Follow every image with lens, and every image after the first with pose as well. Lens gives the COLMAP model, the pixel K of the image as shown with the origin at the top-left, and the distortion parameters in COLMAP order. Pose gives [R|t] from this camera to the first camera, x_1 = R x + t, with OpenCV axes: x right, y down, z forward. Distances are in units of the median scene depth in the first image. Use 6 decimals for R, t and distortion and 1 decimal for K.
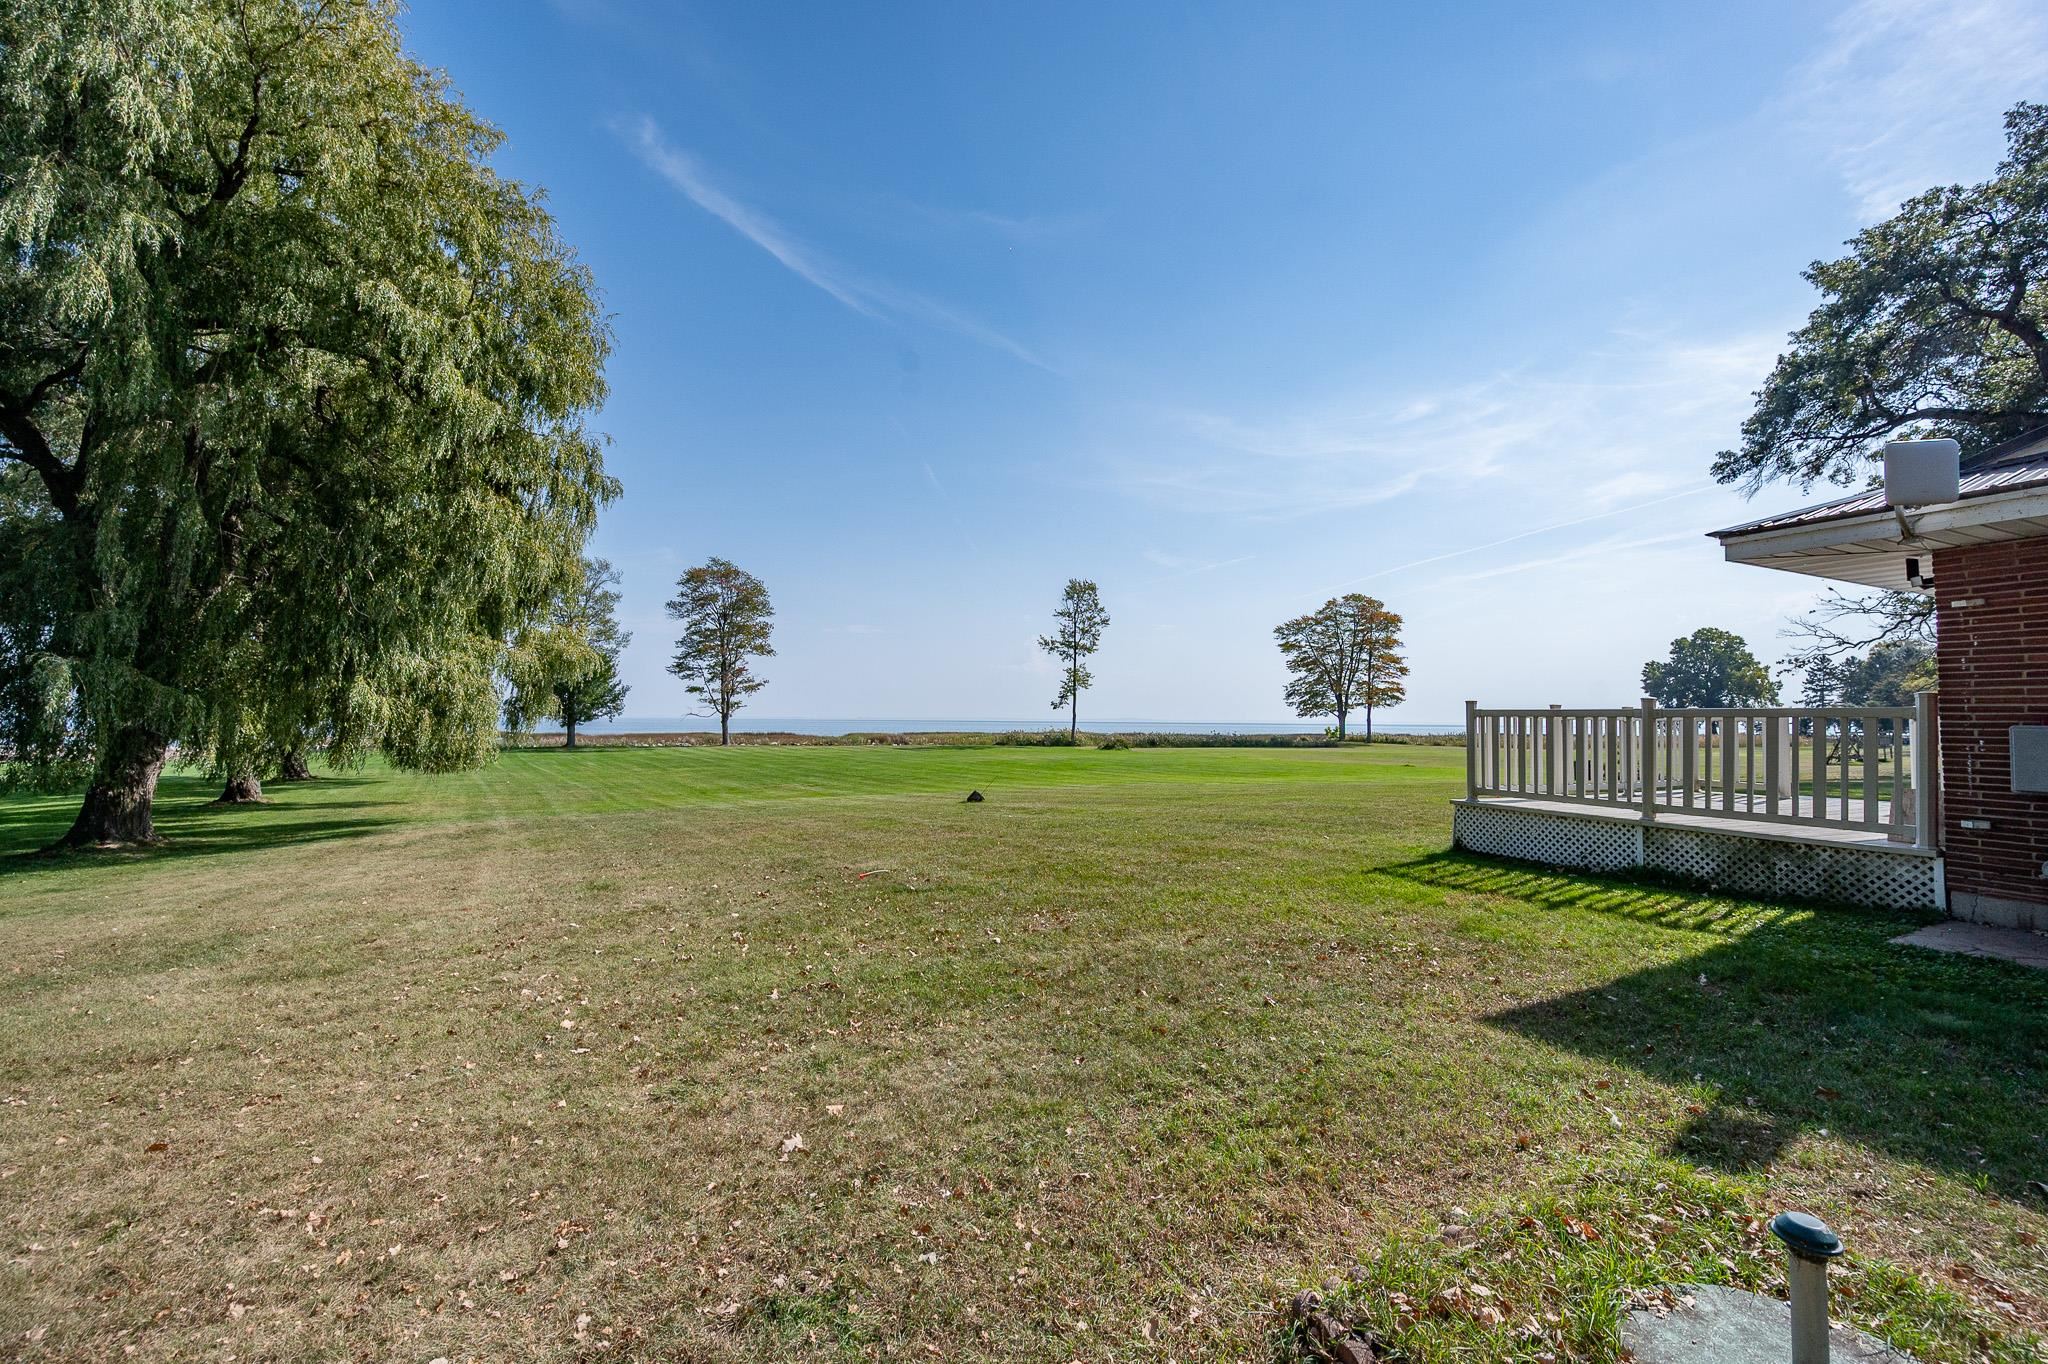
lens RADIAL K [[816.7, 0, 1038.1], [0, 816.7, 689.0], [0, 0, 1]] dist [-0.006639, -0.000047]
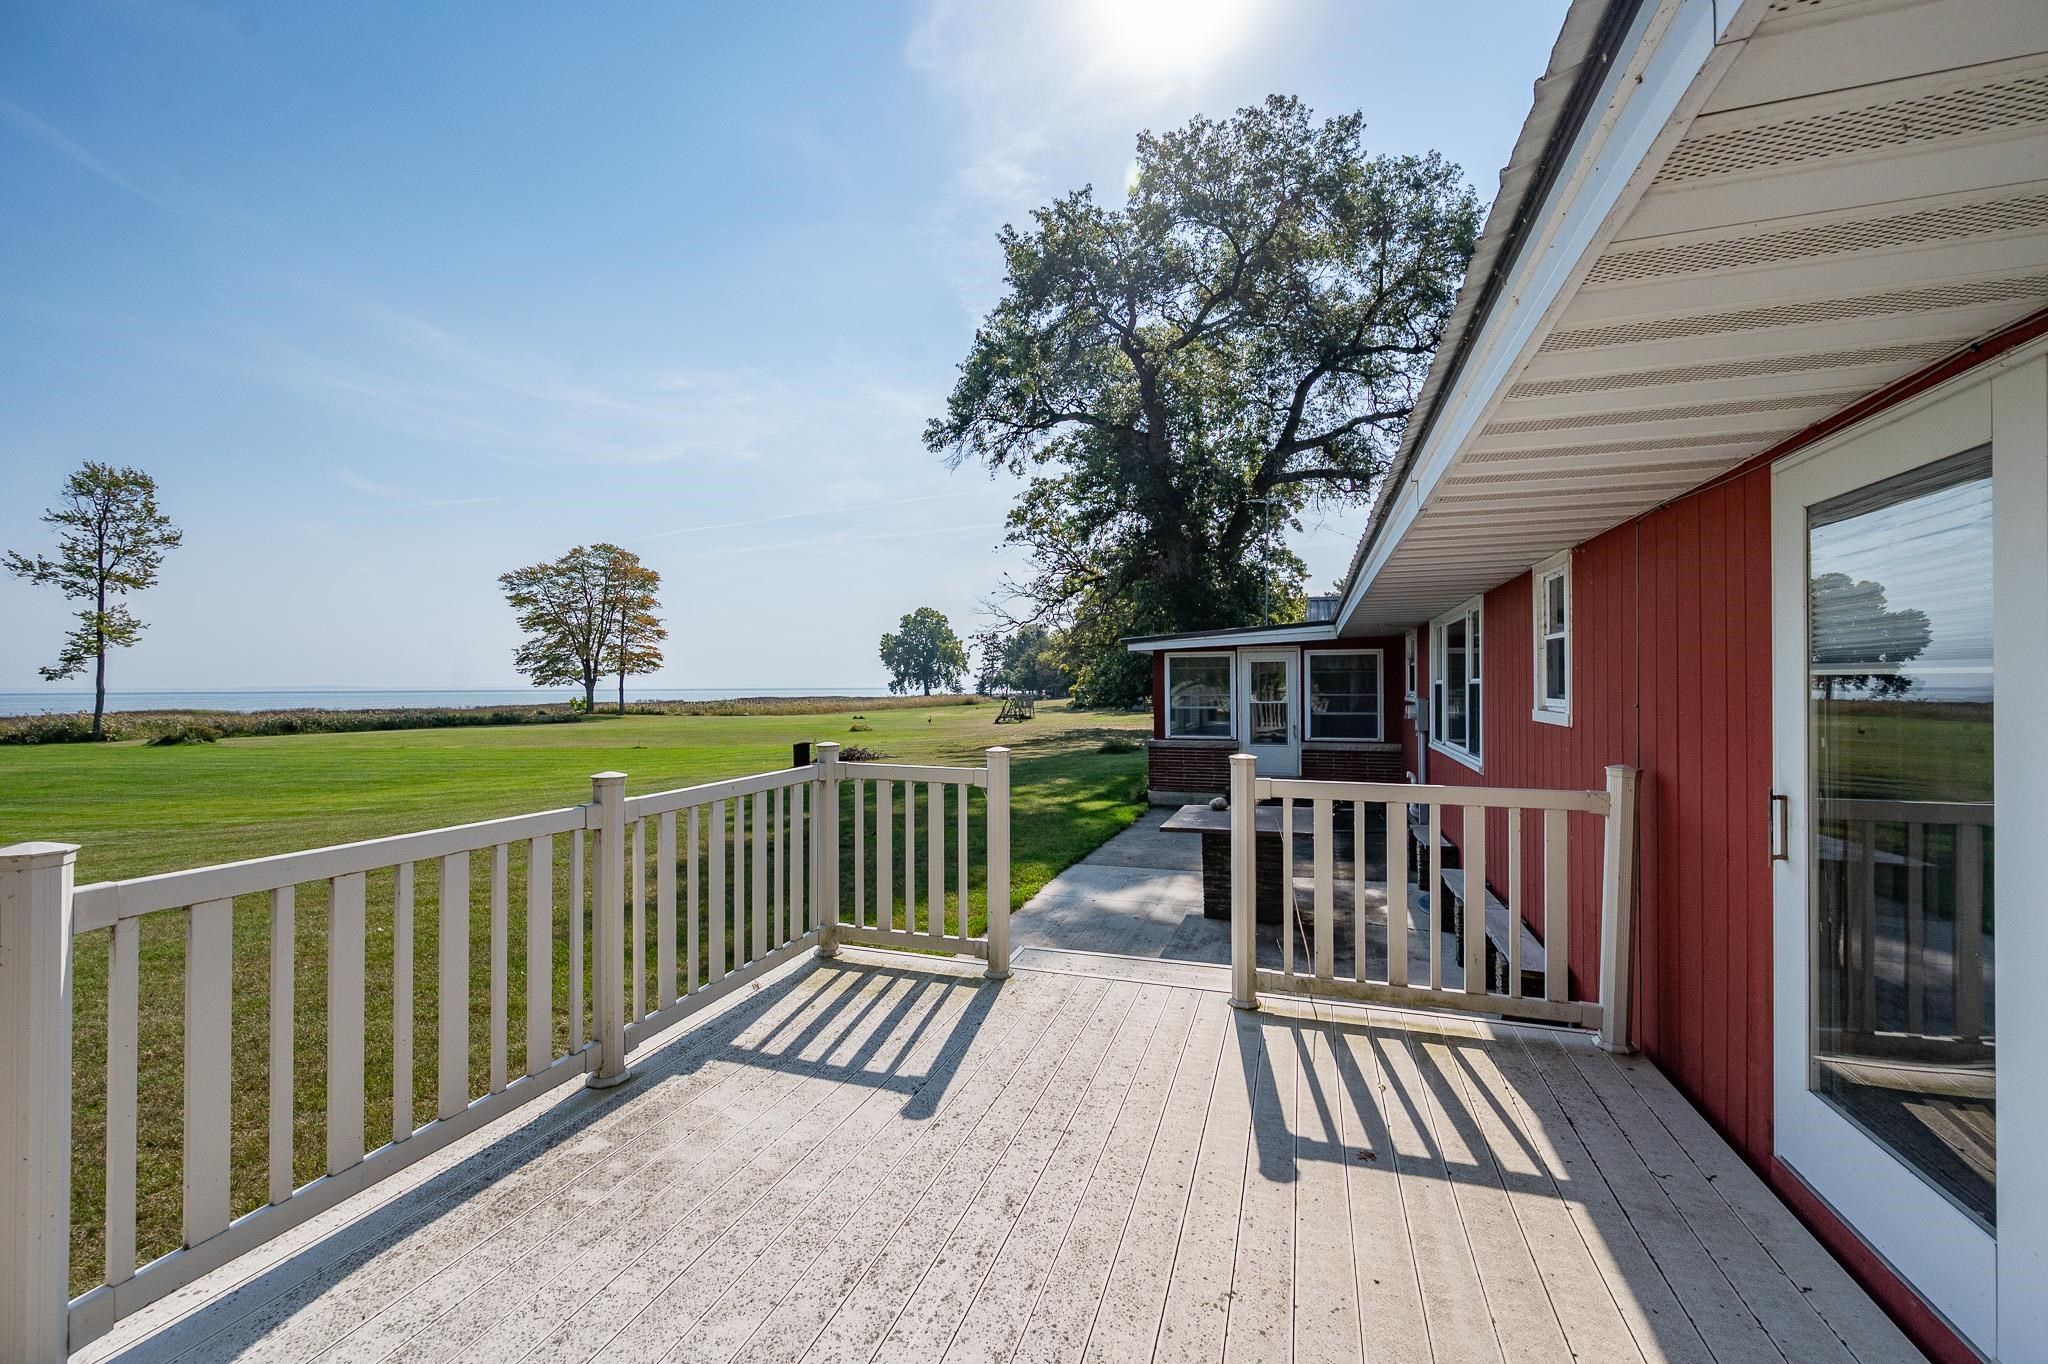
lens RADIAL K [[816.7, 0, 1034.7], [0, 816.7, 680.5], [0, 0, 1]] dist [-0.006639, -0.000047]
pose [[0.680608, -0.008085, 0.732603, 0.074462], [-0.016605, 0.999512, 0.026457, -0.001955], [-0.732460, -0.030172, 0.680142, 0.084518]]
